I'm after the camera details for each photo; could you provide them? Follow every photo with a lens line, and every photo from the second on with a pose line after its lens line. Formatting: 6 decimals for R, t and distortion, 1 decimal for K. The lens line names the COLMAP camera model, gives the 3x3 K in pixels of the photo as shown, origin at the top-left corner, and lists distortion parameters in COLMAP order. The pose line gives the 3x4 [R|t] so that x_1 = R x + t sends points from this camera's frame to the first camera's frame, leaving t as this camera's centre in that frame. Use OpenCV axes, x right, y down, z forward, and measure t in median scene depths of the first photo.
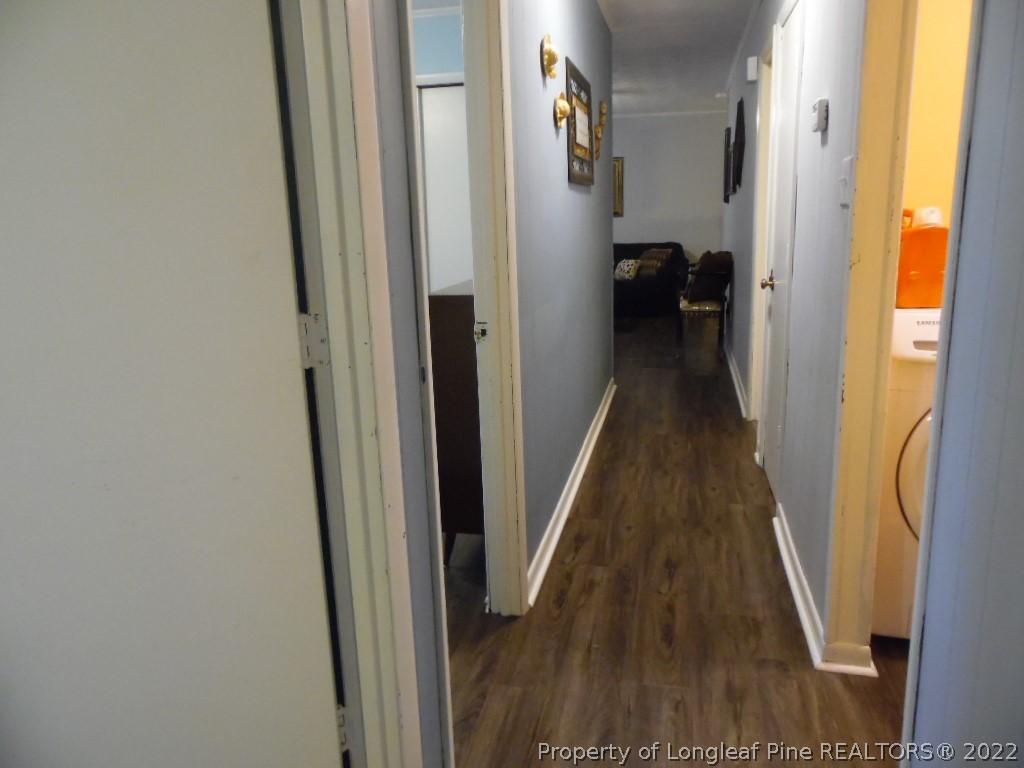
lens RADIAL K [[764.6, 0, 511.2], [0, 764.6, 385.8], [0, 0, 1]] dist [-0.033852, 0.060174]
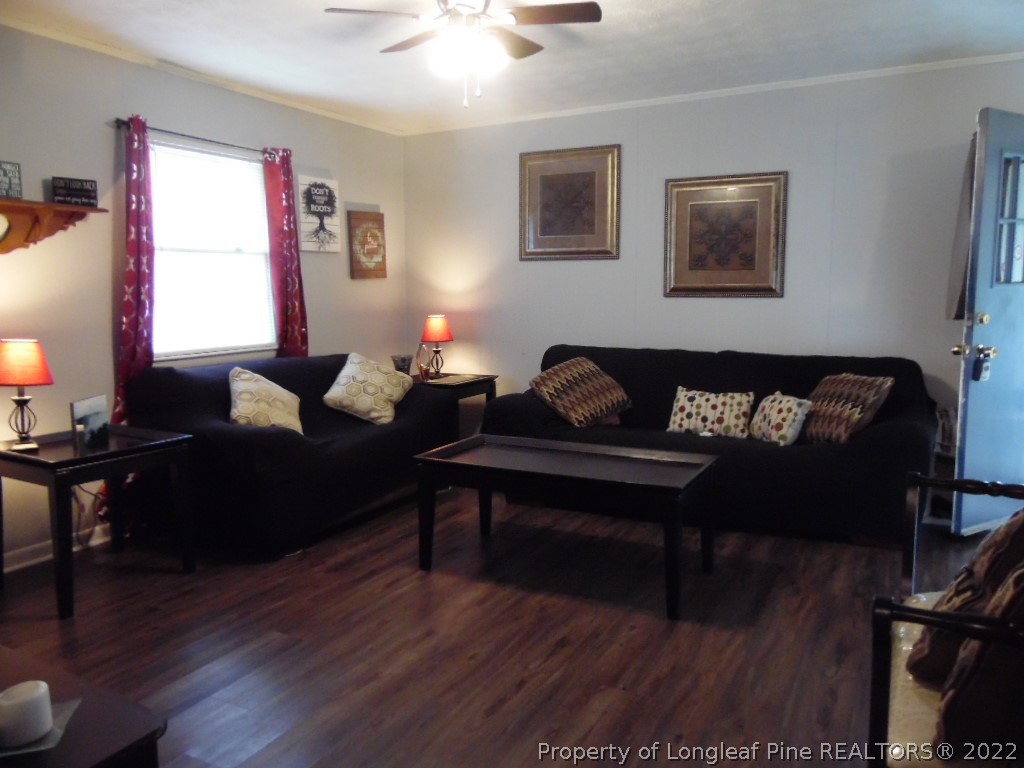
lens RADIAL K [[764.6, 0, 514.1], [0, 764.6, 377.2], [0, 0, 1]] dist [-0.033852, 0.060174]
pose [[0.954809, 0.049999, -0.292986, 0.135327], [-0.076421, 0.993907, -0.079434, -0.131254], [0.287229, 0.098234, 0.952811, 0.547452]]
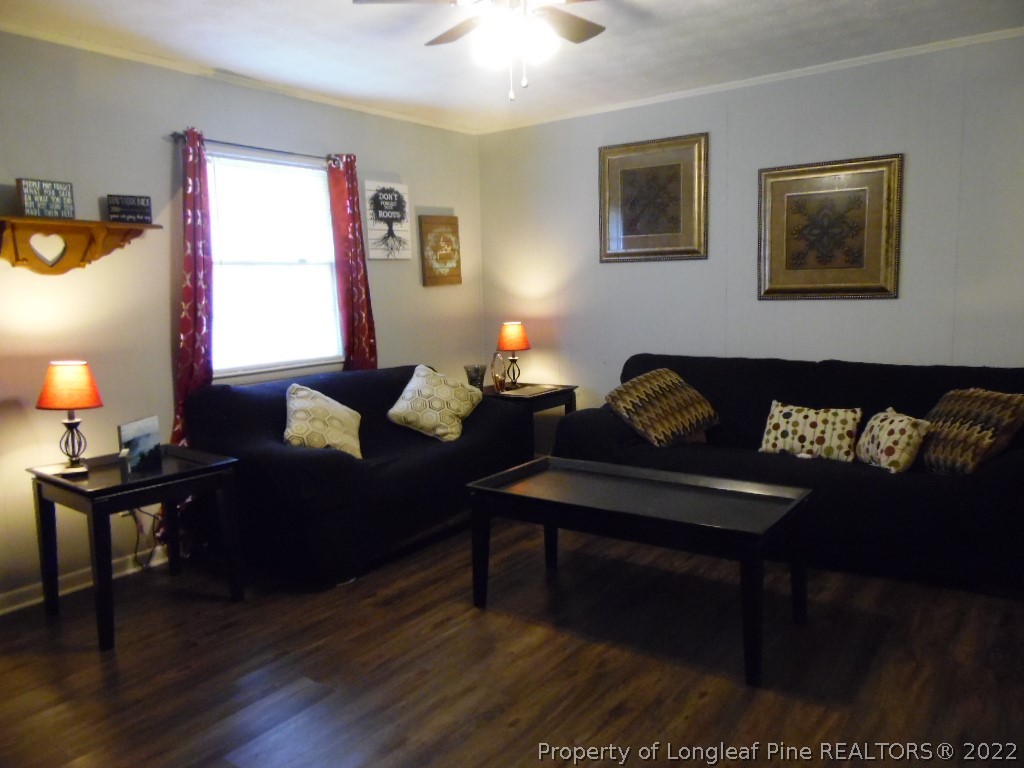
lens RADIAL K [[764.6, 0, 512.1], [0, 764.6, 377.0], [0, 0, 1]] dist [-0.033852, 0.060174]
pose [[0.903410, 0.046782, -0.426218, 0.143391], [-0.081520, 0.994639, -0.063619, -0.146133], [0.420957, 0.092219, 0.902380, 0.587110]]
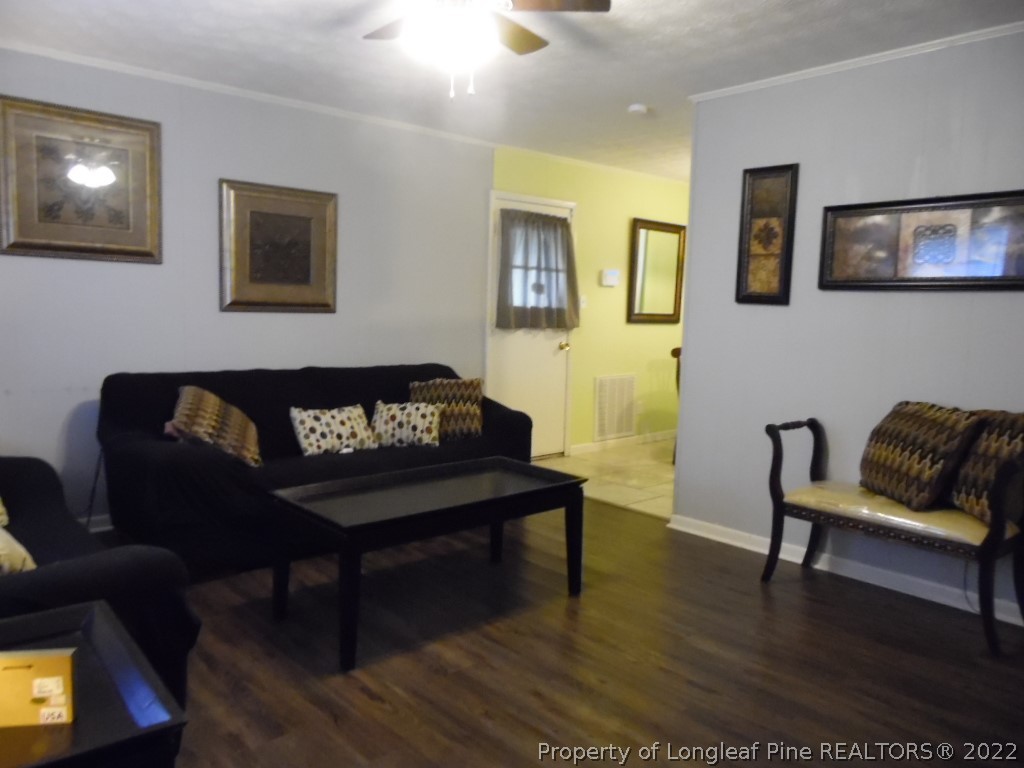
lens RADIAL K [[764.6, 0, 511.7], [0, 764.6, 381.1], [0, 0, 1]] dist [-0.033852, 0.060174]
pose [[0.601849, -0.038873, 0.797664, -0.196819], [0.129778, 0.990299, -0.049659, -0.148591], [-0.787995, 0.133406, 0.601055, 0.666187]]
